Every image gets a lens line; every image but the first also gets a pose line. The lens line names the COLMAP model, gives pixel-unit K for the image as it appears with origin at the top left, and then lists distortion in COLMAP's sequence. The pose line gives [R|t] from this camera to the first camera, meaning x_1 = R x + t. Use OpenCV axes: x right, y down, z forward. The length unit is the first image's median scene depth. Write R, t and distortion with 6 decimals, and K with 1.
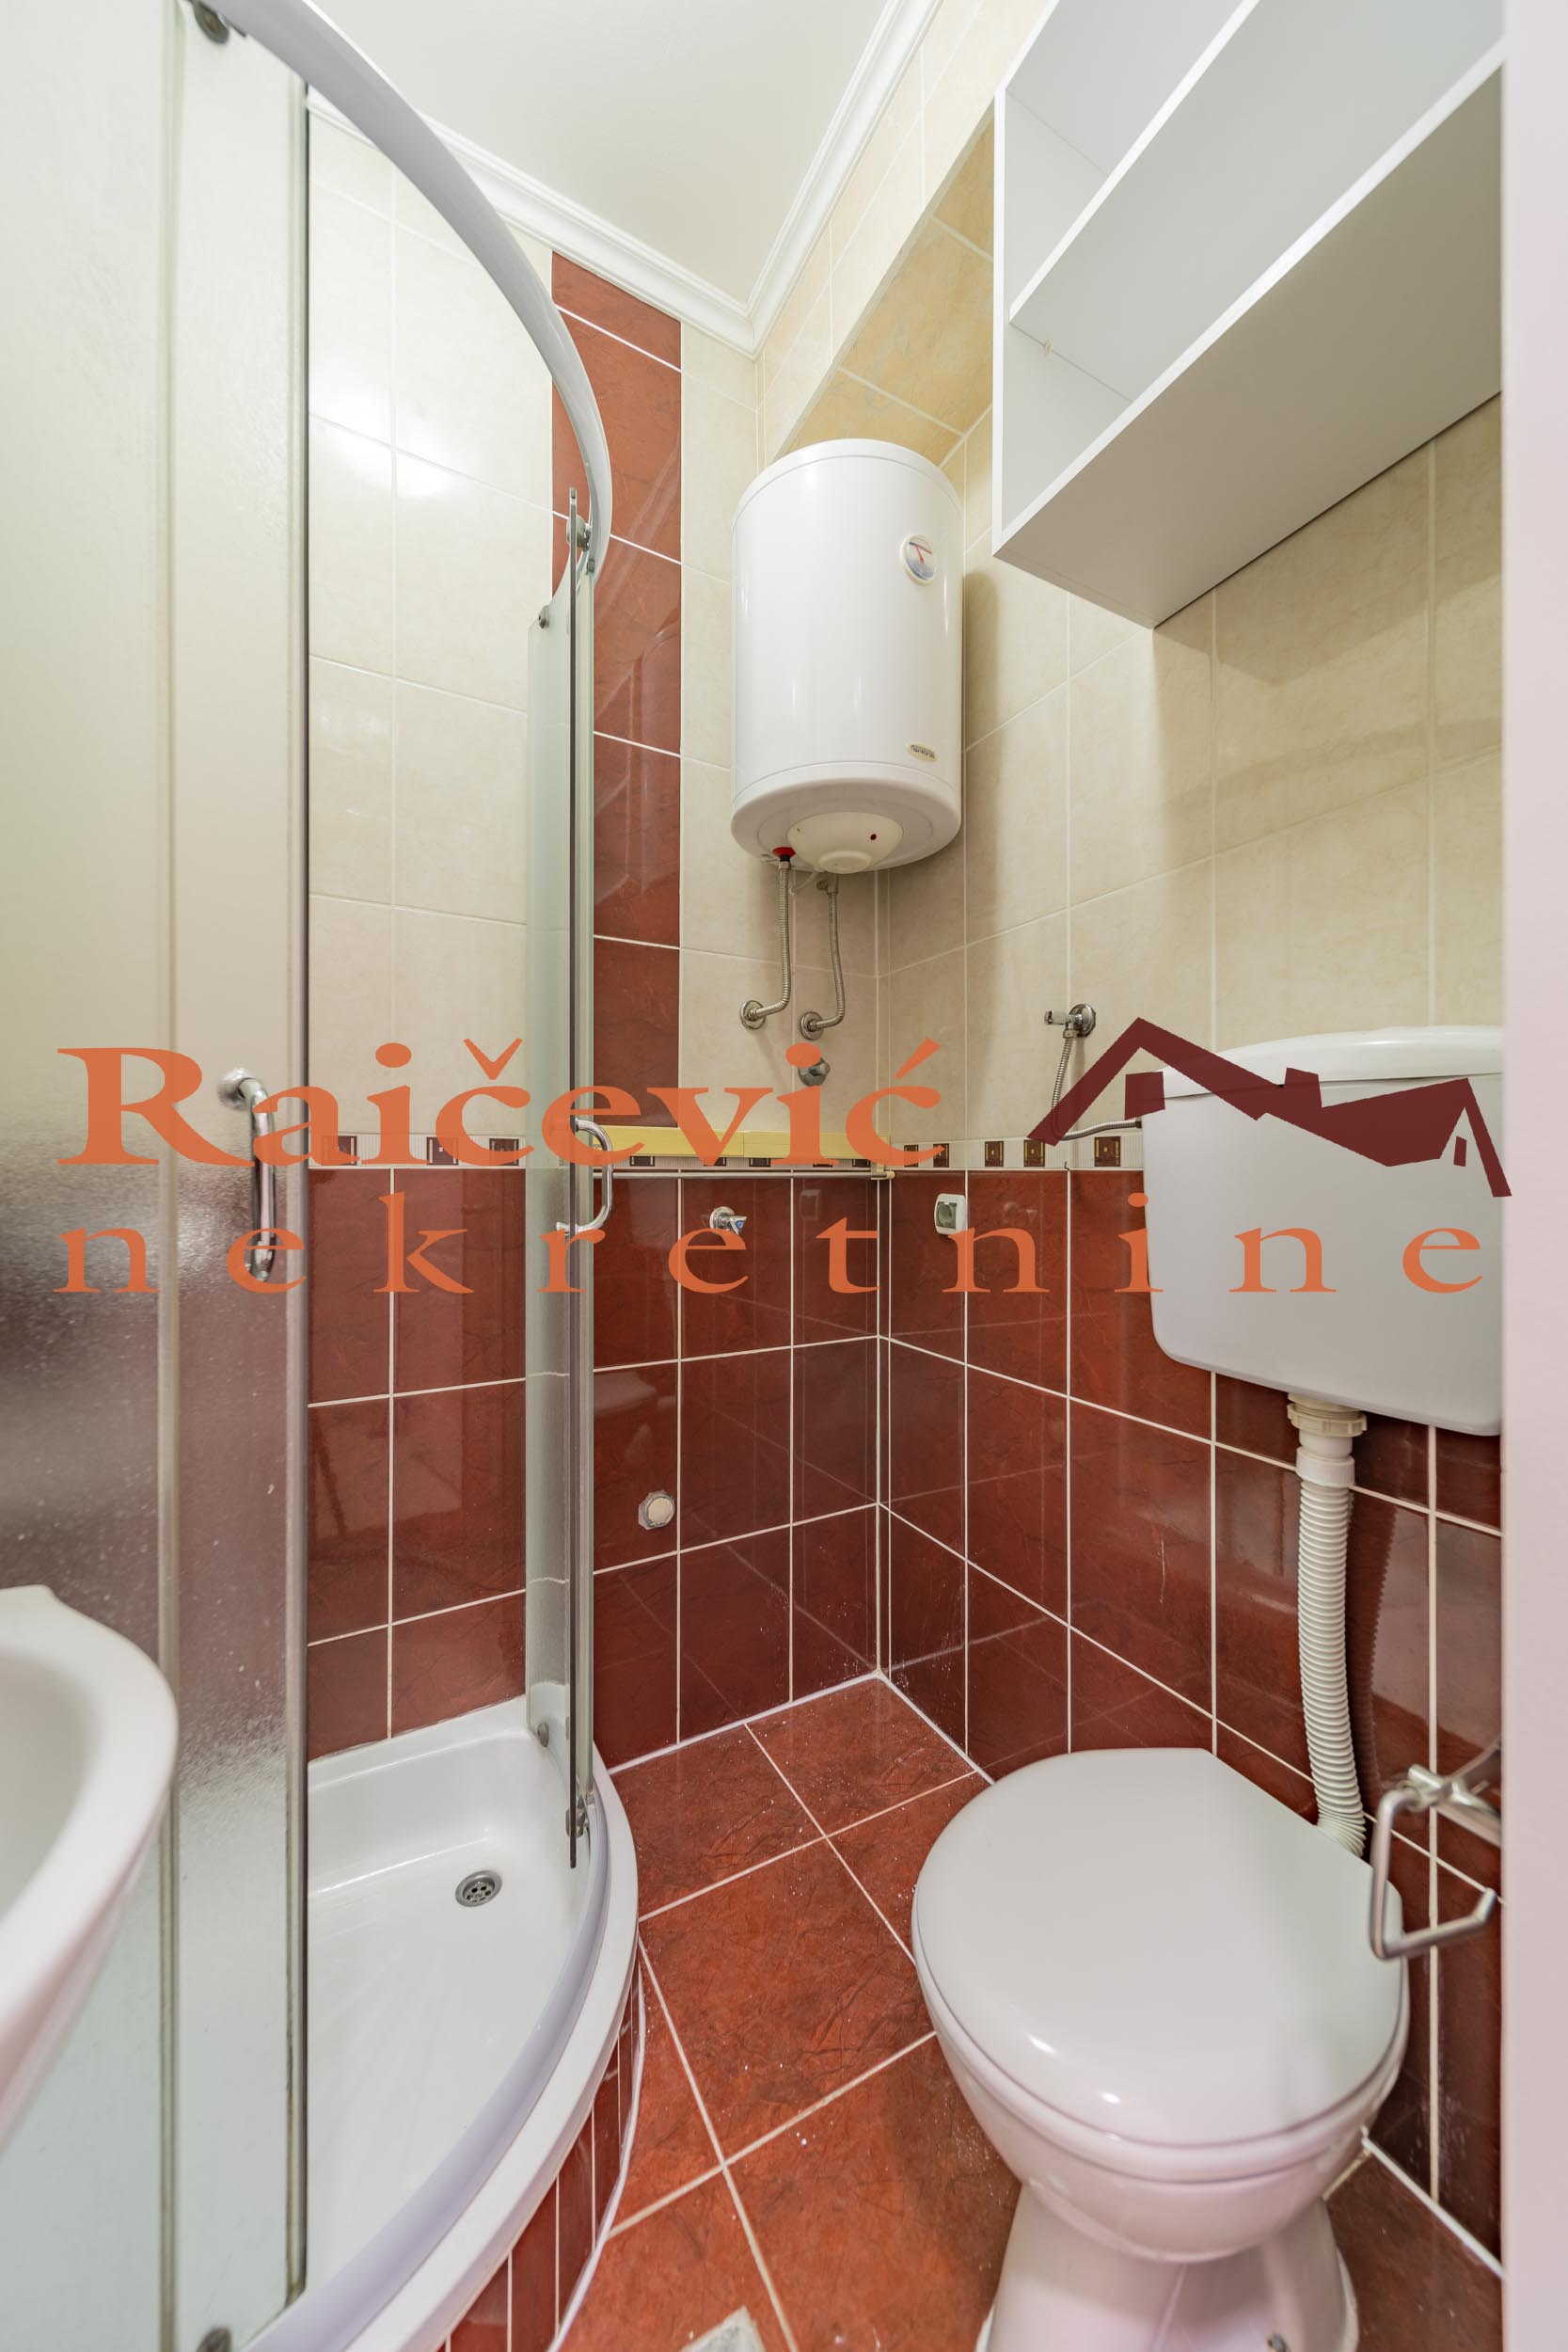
lens RADIAL K [[817.5, 0, 793.2], [0, 817.5, 1180.3], [0, 0, 1]] dist [0.001401, -0.000024]
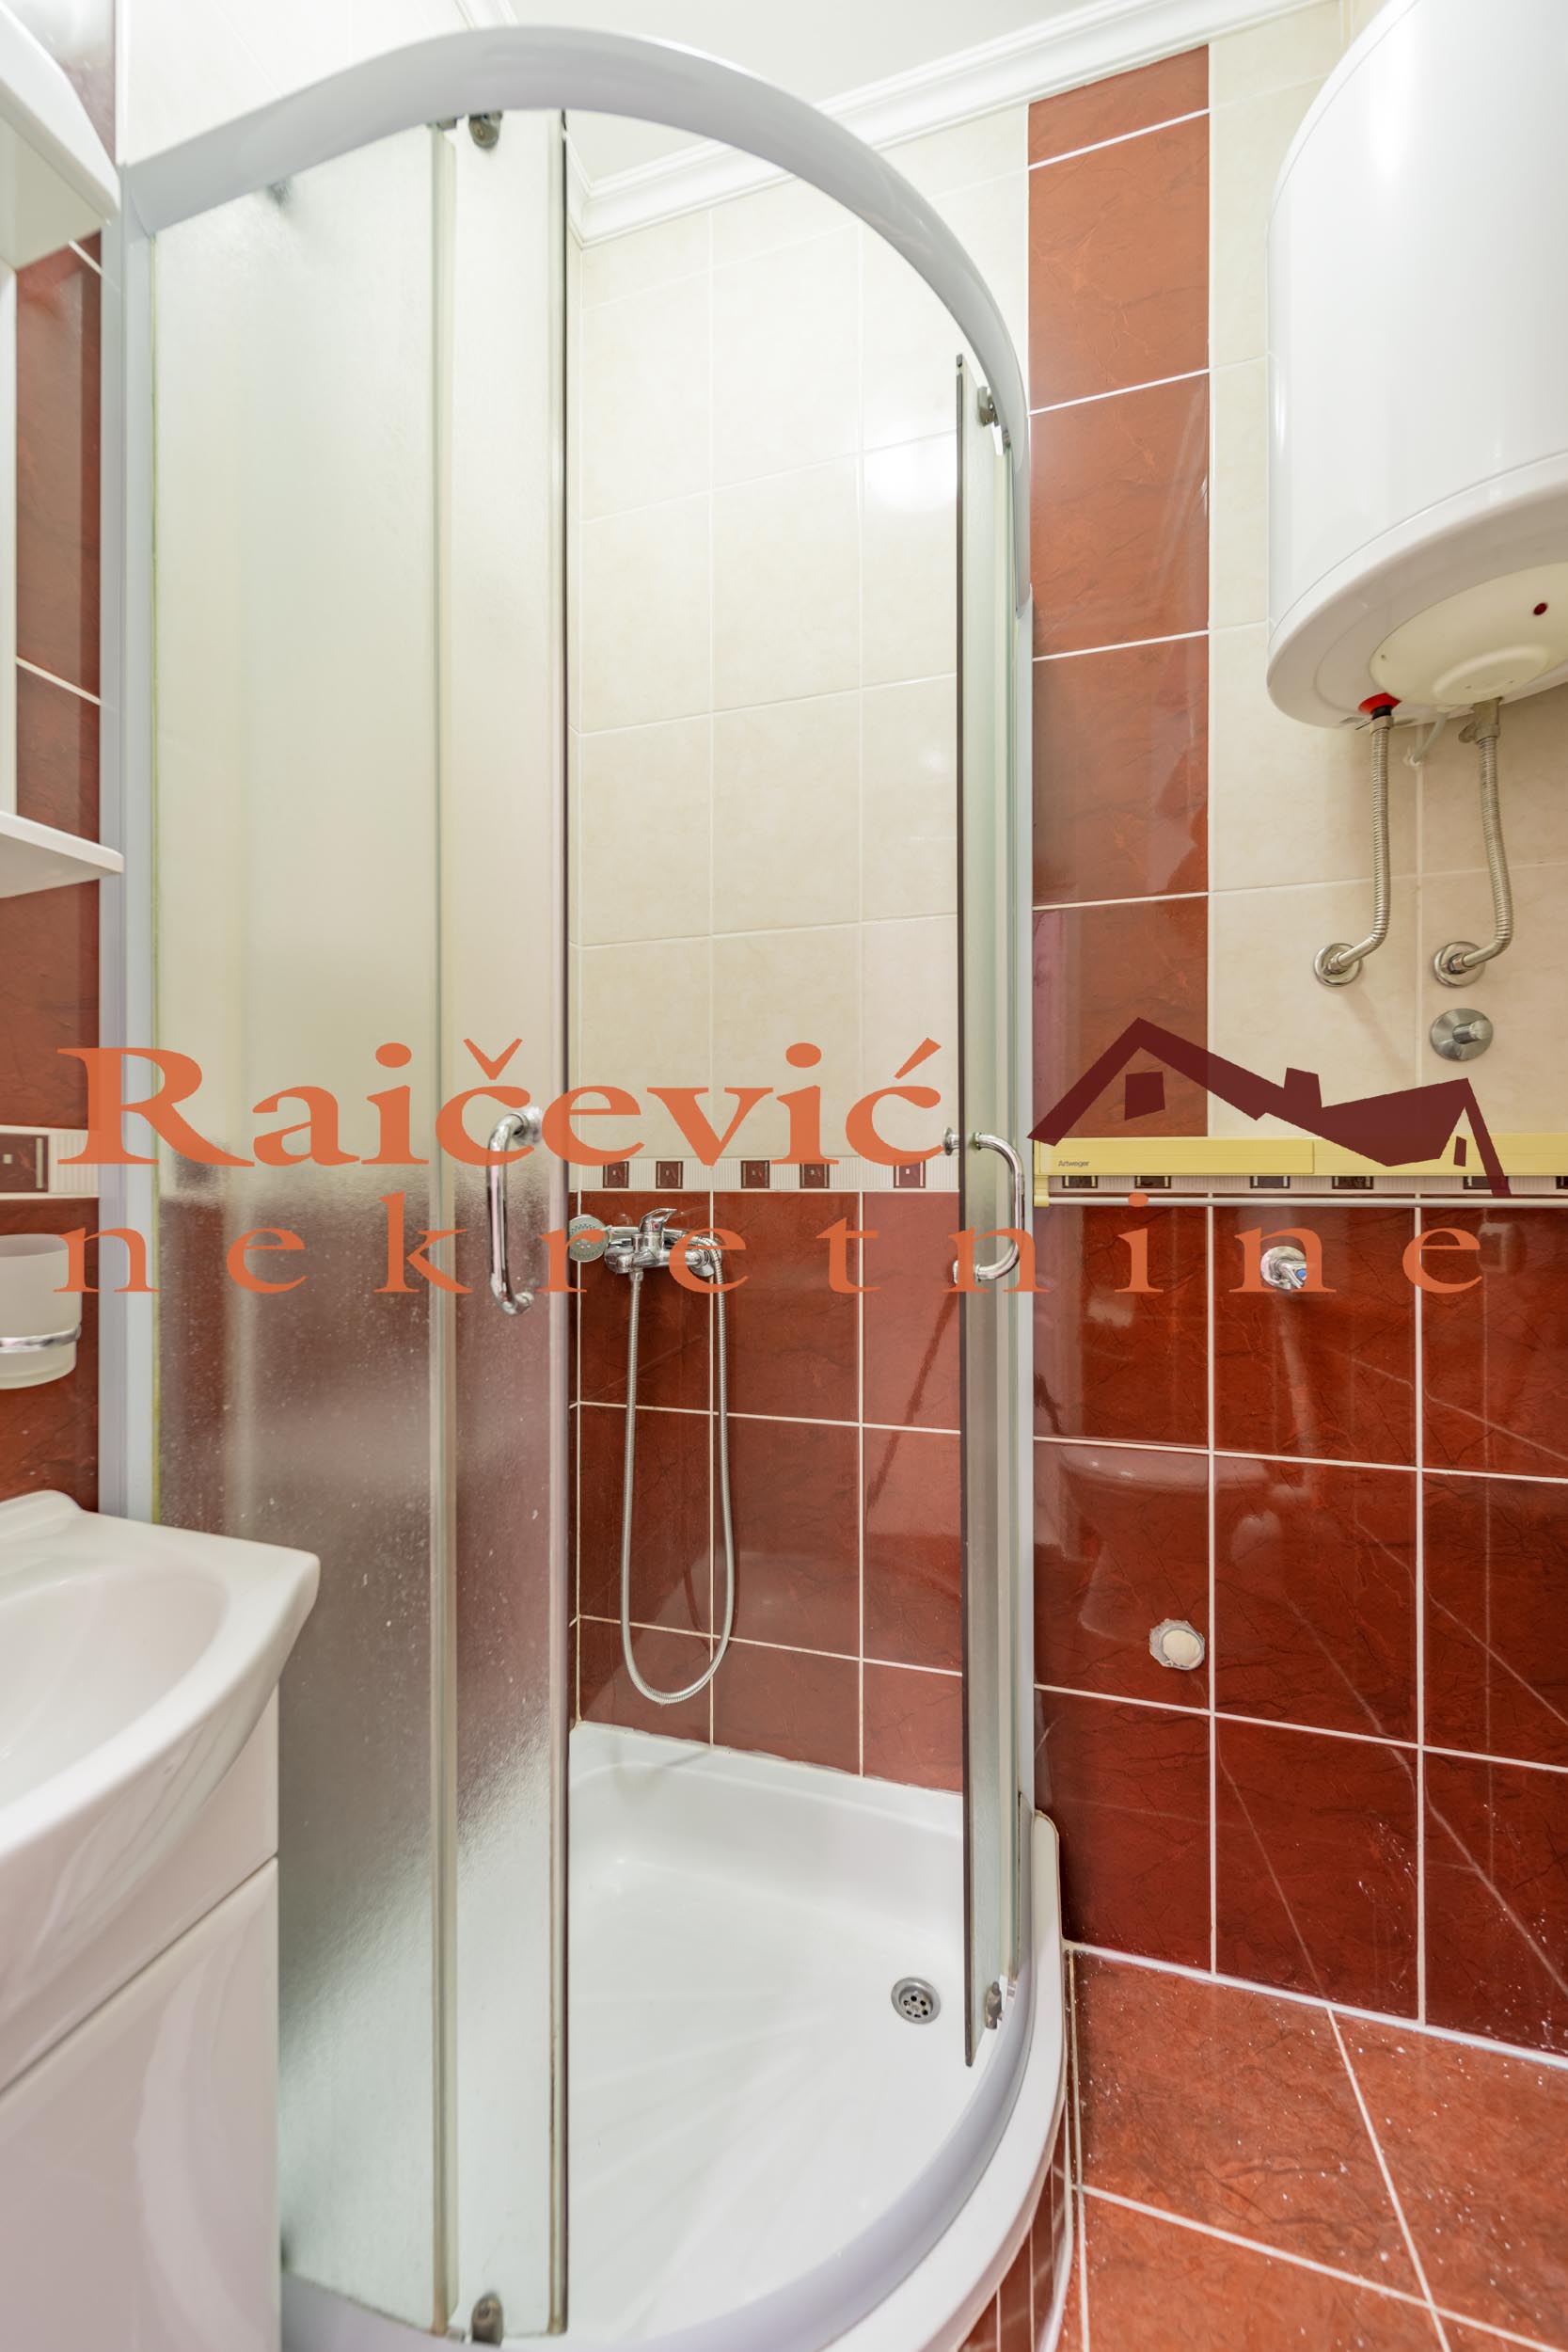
lens RADIAL K [[834.1, 0, 781.8], [0, 834.1, 1187.8], [0, 0, 1]] dist [0.001182, -0.000133]
pose [[0.697569, 0.002291, -0.716514, 0.129829], [-0.008600, 0.999950, -0.005176, -0.010932], [0.716466, 0.009773, 0.697553, 0.199641]]
